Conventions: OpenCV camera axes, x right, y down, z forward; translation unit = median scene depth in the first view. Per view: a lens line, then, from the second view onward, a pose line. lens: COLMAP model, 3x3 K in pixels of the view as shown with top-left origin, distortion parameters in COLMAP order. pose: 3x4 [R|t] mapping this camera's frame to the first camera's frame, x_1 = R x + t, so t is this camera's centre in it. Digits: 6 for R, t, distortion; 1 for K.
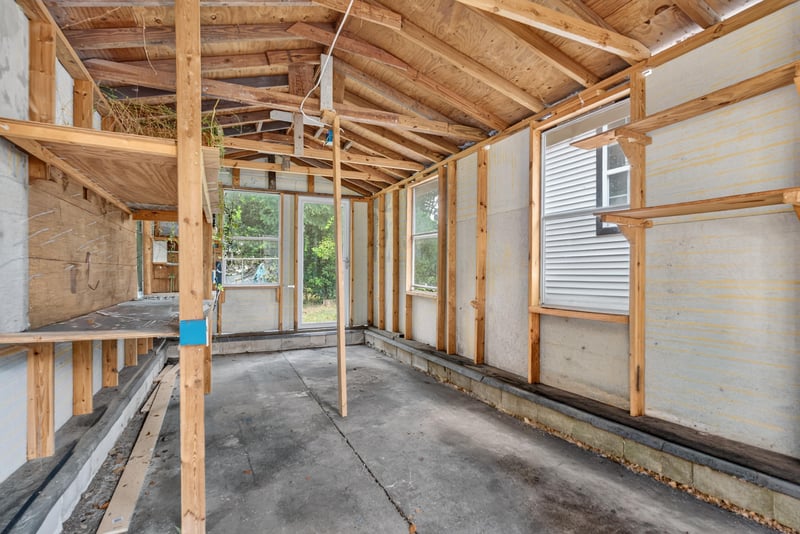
lens RADIAL K [[384.4, 0, 399.6], [0, 384.4, 269.9], [0, 0, 1]] dist [-0.000620, -0.001737]
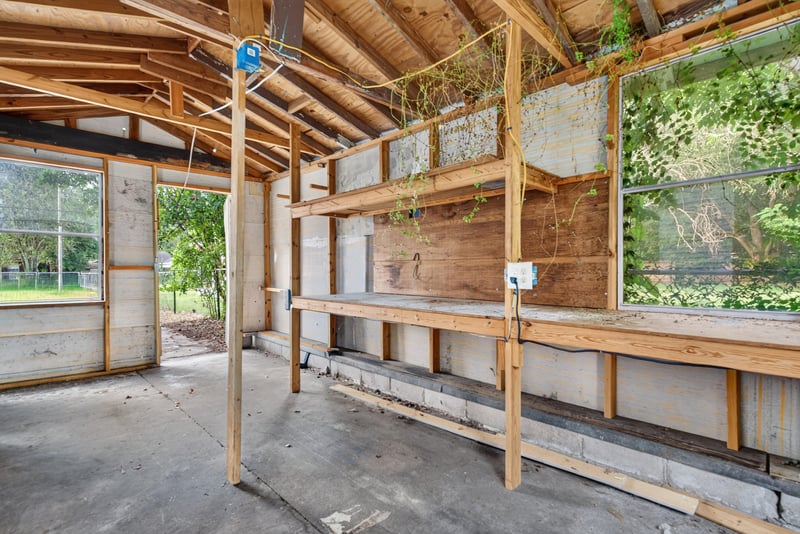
lens RADIAL K [[384.4, 0, 399.3], [0, 384.4, 269.6], [0, 0, 1]] dist [-0.000620, -0.001737]
pose [[-0.940746, 0.003761, -0.339090, -0.178784], [0.003047, 0.999992, 0.002637, 0.006575], [0.339097, 0.001448, -0.940750, 1.598672]]
